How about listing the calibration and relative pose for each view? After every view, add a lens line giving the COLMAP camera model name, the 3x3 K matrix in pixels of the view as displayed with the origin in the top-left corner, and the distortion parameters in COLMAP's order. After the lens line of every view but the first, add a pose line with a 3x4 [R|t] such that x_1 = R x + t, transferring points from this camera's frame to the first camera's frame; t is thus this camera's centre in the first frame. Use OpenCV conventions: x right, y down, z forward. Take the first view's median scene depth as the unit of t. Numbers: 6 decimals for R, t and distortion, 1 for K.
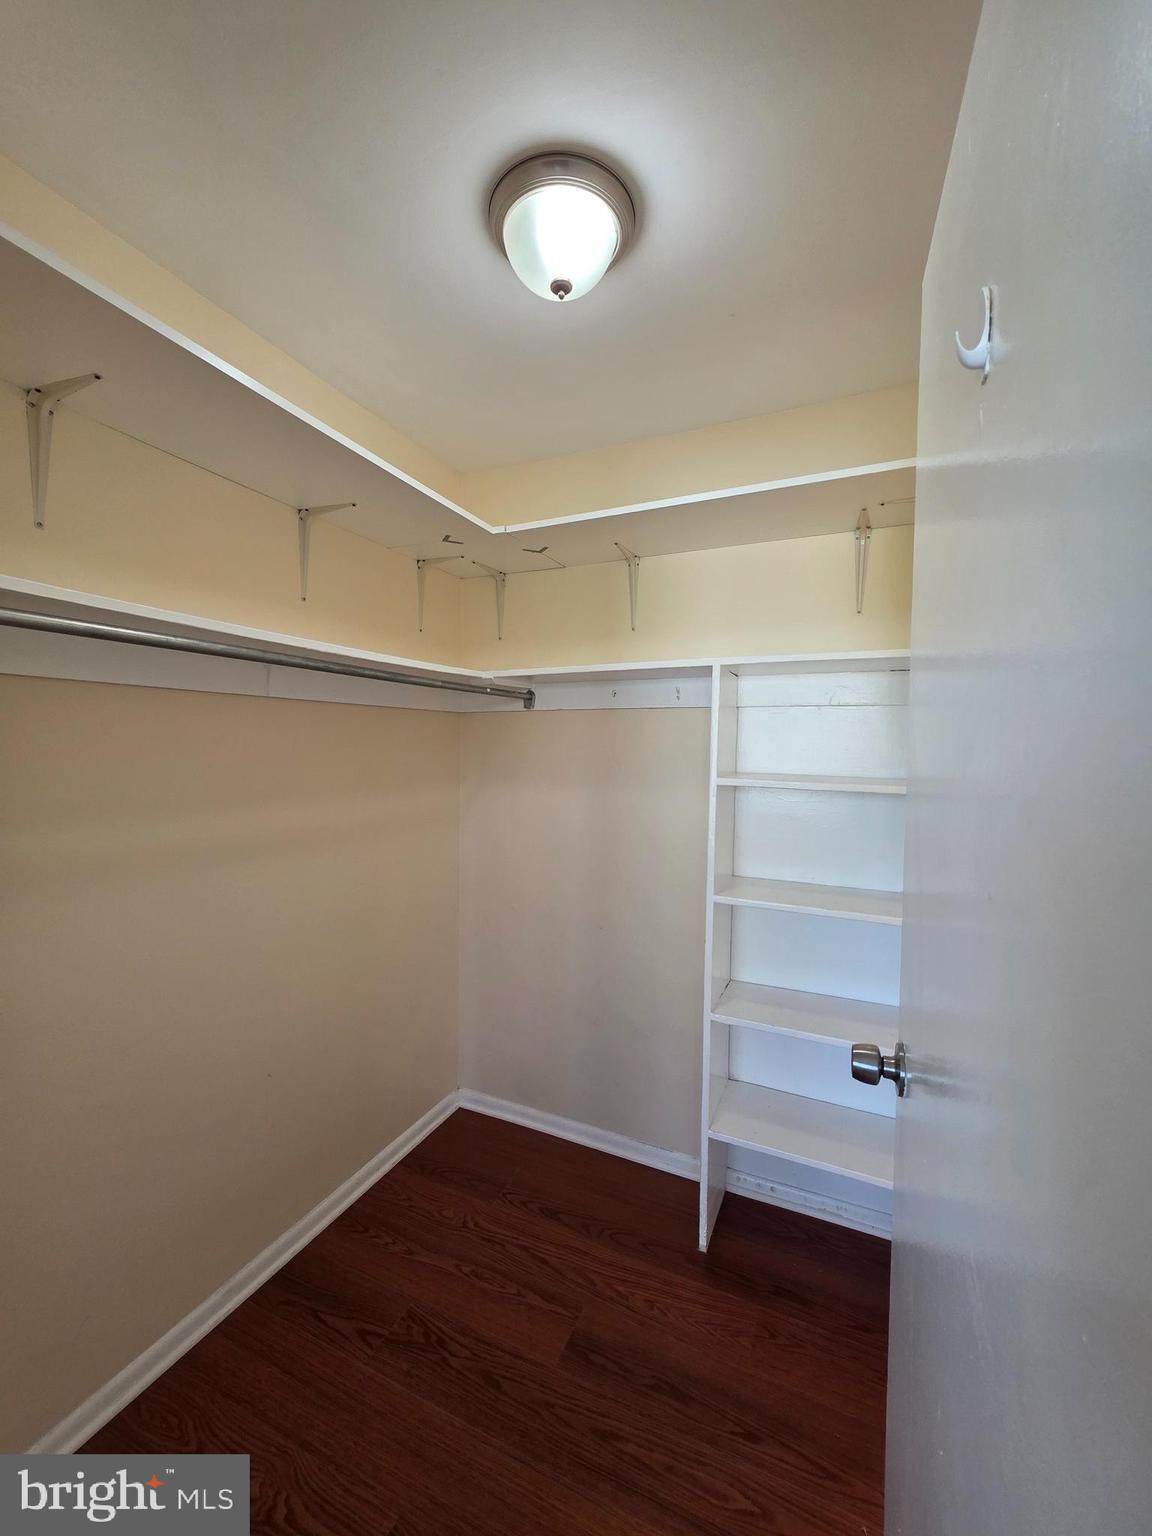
lens RADIAL K [[614.7, 0, 579.2], [0, 614.7, 769.3], [0, 0, 1]] dist [0.002515, -0.000001]
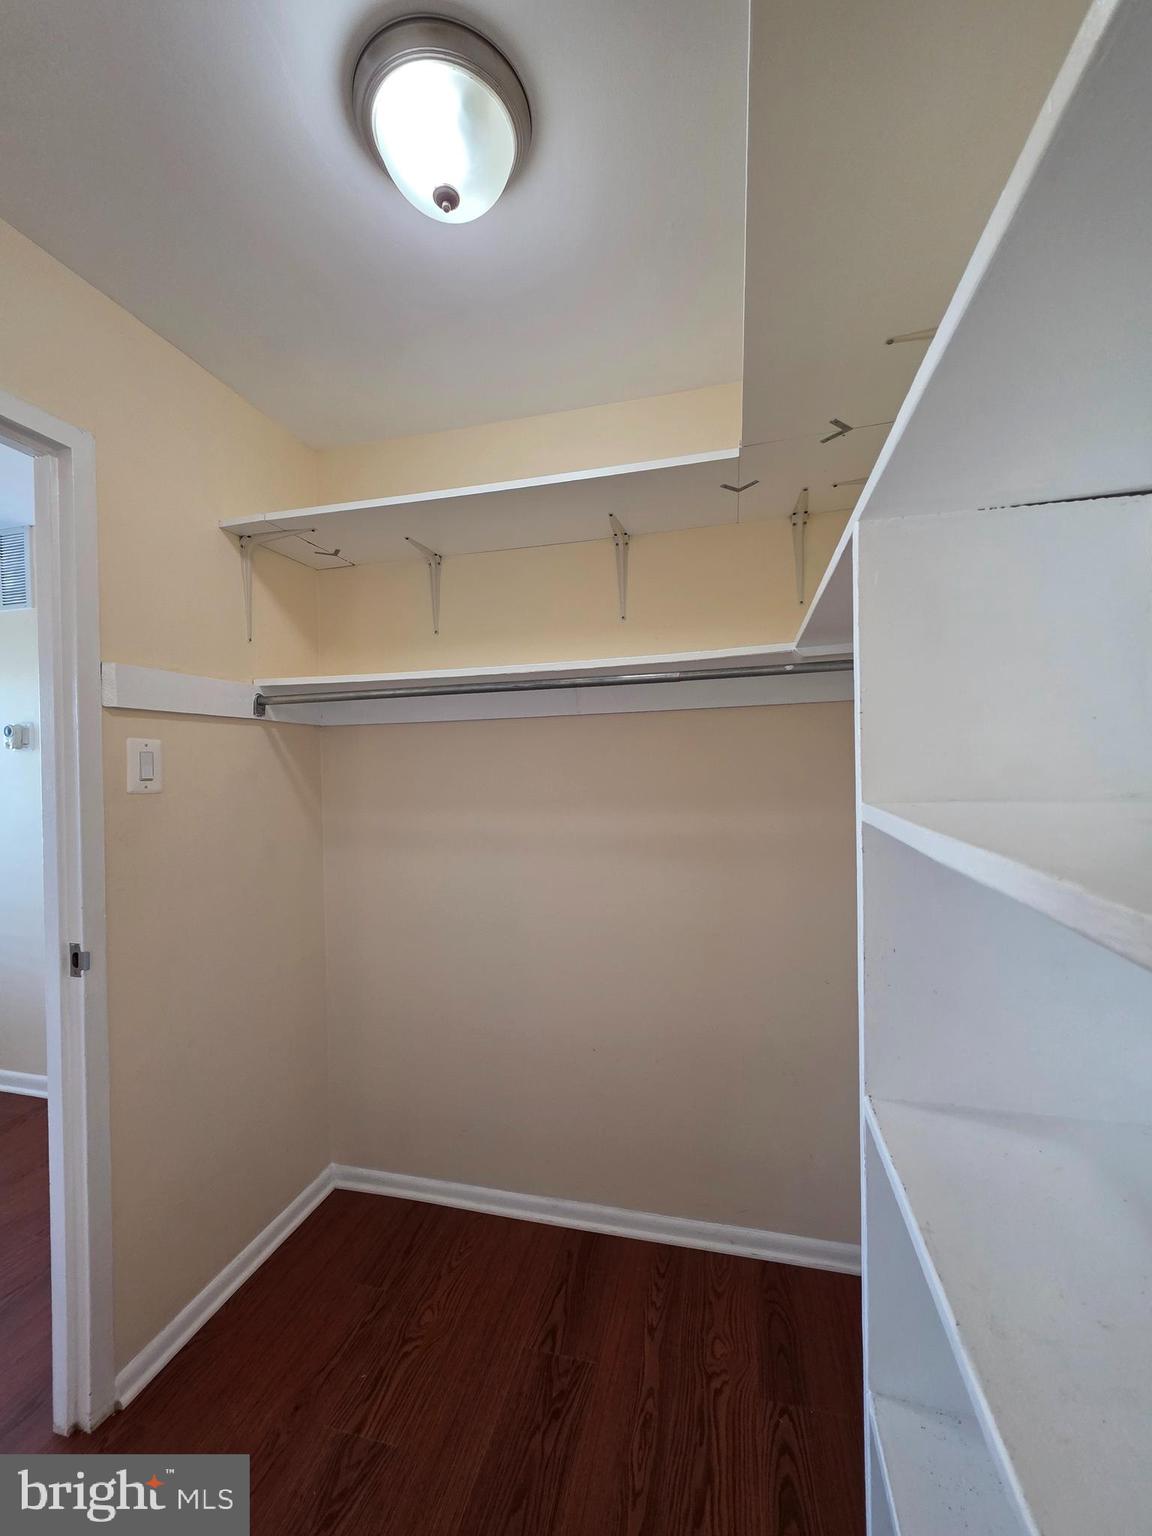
lens RADIAL K [[614.7, 0, 579.2], [0, 614.7, 769.3], [0, 0, 1]] dist [0.002515, -0.000001]
pose [[0.180184, -0.004235, -0.983624, 0.651795], [-0.012955, 0.999894, -0.006678, -0.007049], [0.983548, 0.013946, 0.180110, 0.833171]]
